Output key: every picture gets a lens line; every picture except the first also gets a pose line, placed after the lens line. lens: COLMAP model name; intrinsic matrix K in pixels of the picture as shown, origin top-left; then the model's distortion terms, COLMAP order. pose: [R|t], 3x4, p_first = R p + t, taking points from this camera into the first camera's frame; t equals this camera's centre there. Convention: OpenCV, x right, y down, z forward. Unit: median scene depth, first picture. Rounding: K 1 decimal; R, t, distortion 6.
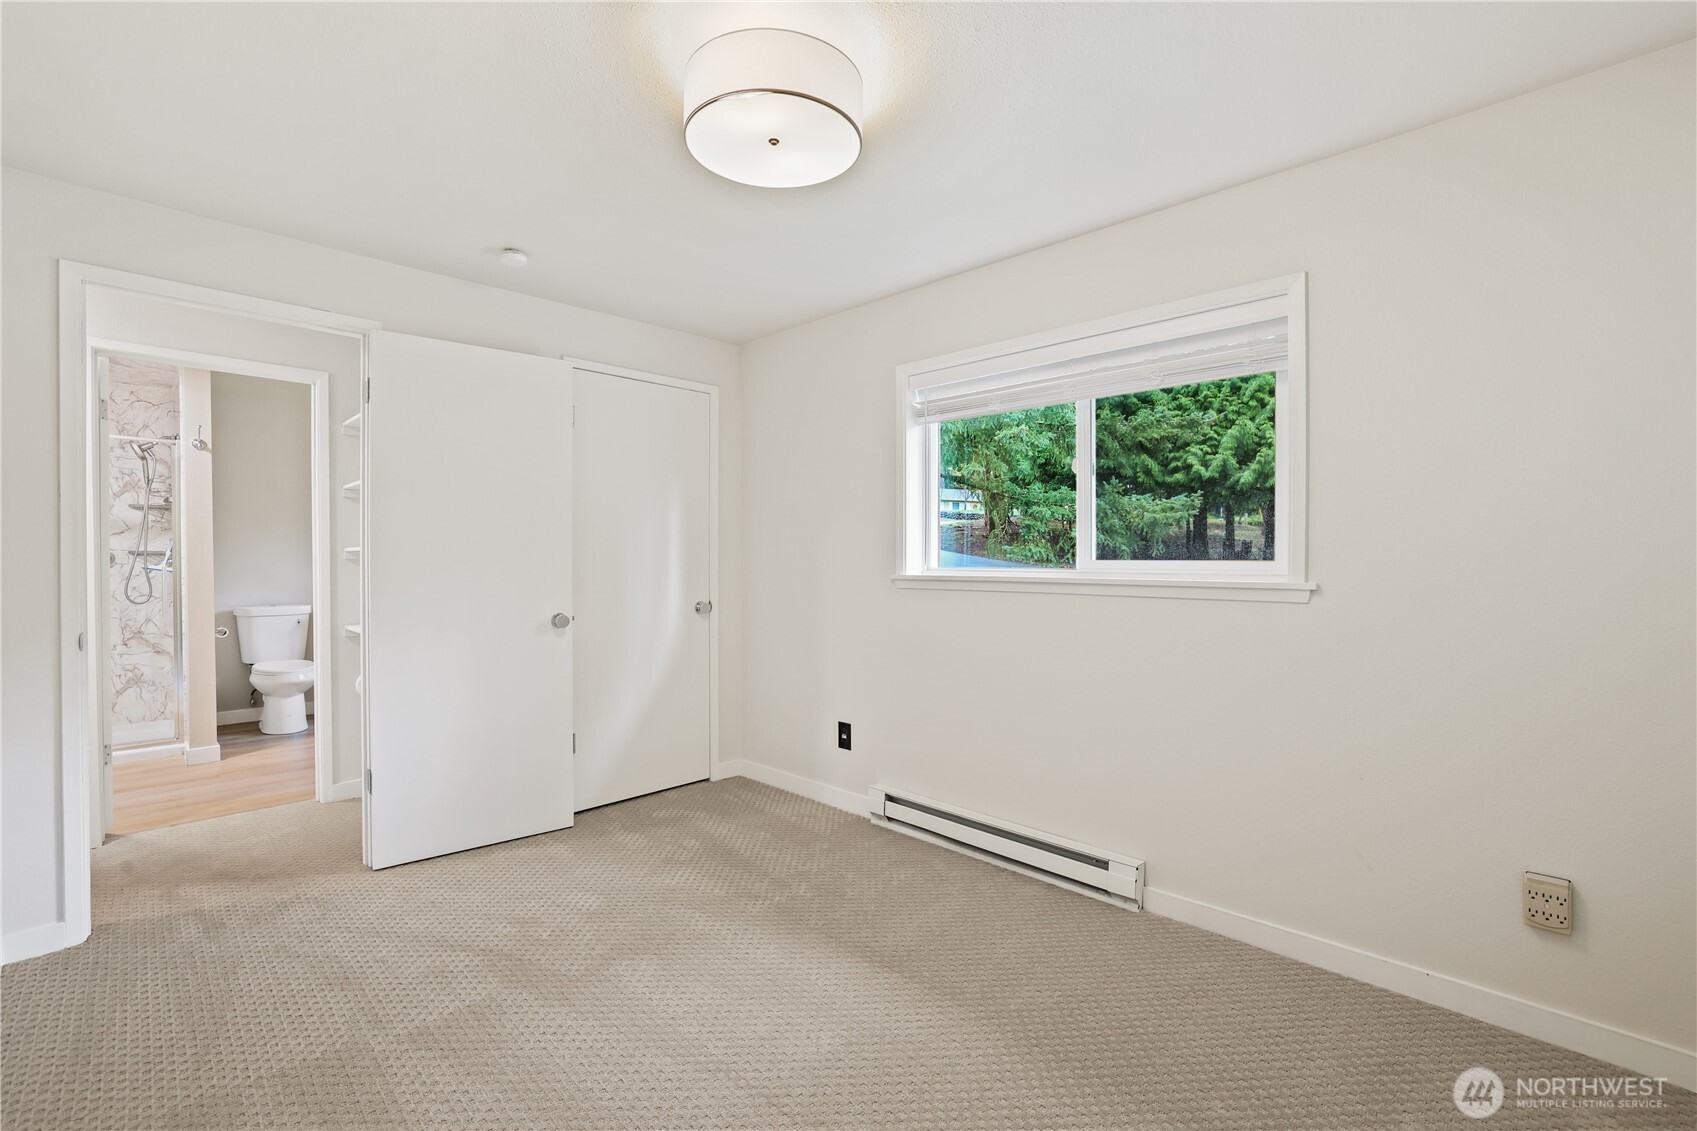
lens RADIAL K [[729.1, 0, 849.1], [0, 729.1, 563.2], [0, 0, 1]] dist [-0.030213, 0.008213]
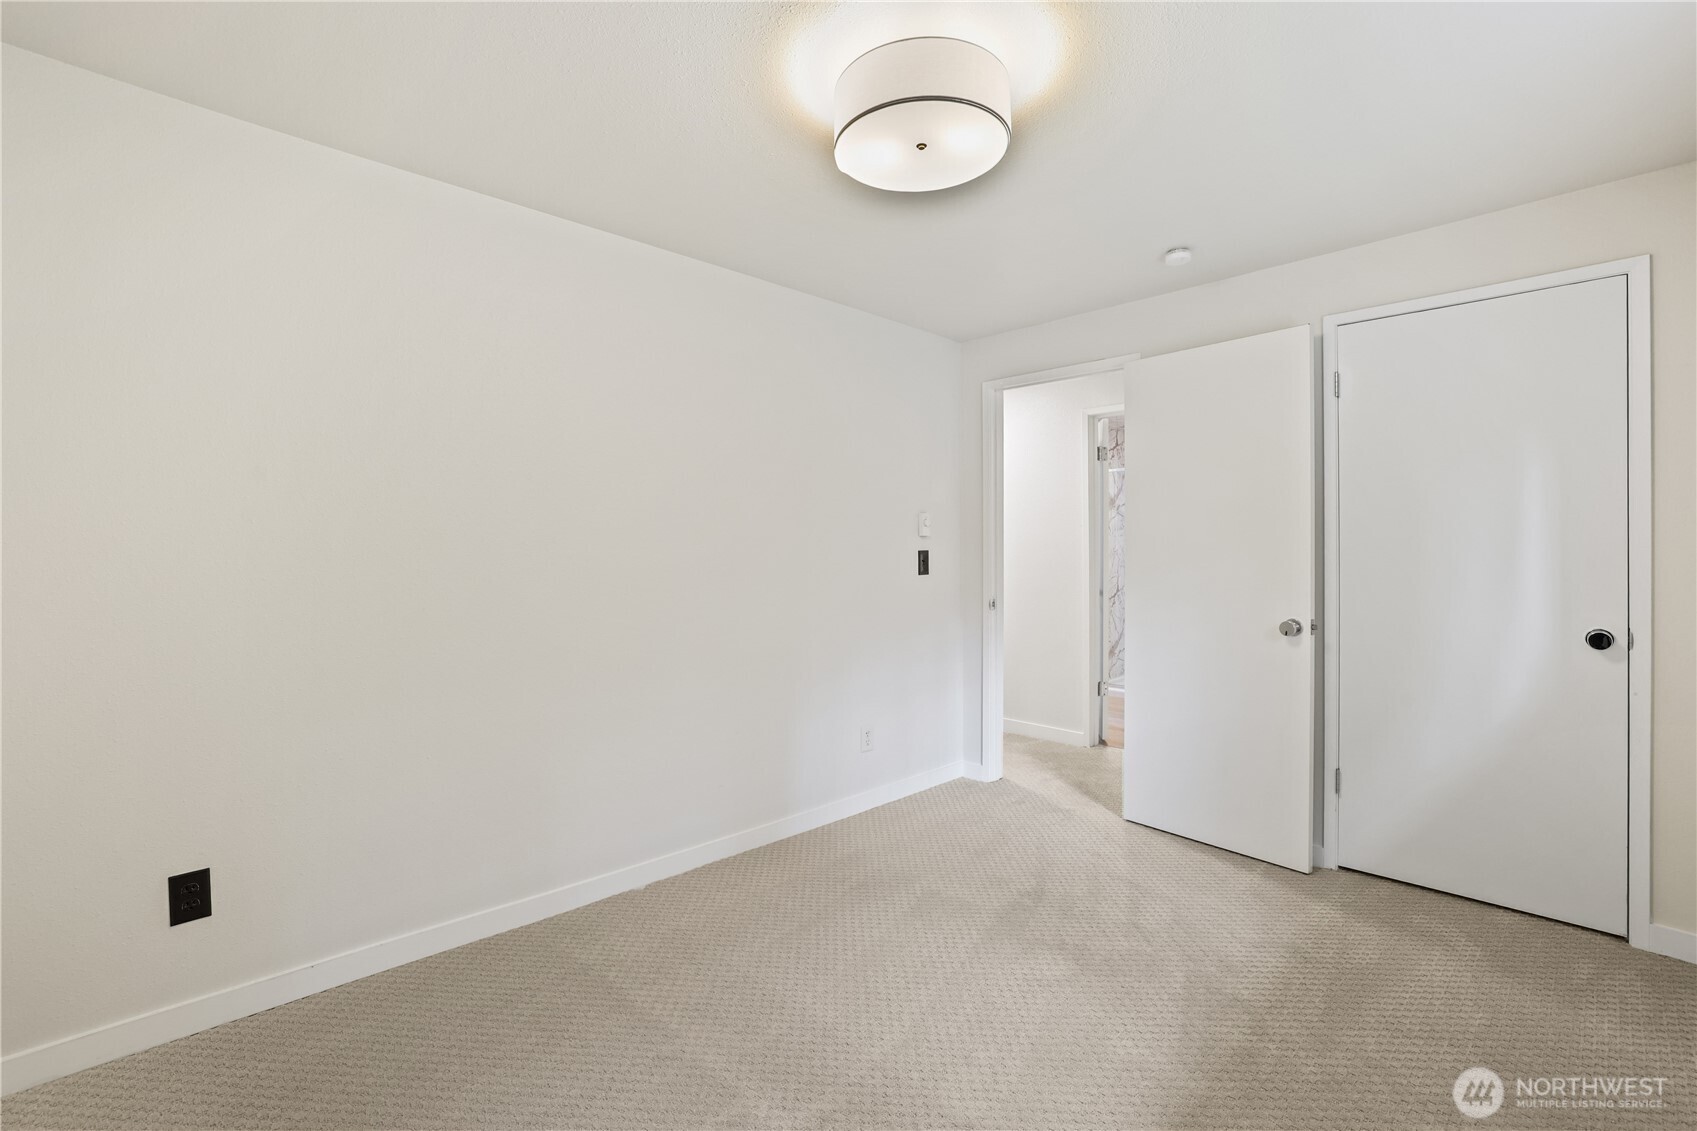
lens RADIAL K [[729.1, 0, 851.2], [0, 729.1, 554.1], [0, 0, 1]] dist [-0.030213, 0.008213]
pose [[0.001559, -0.004814, -0.999987, 0.467143], [-0.014724, 0.999880, -0.004836, 0.004044], [0.999890, 0.014731, 0.001488, 0.477912]]
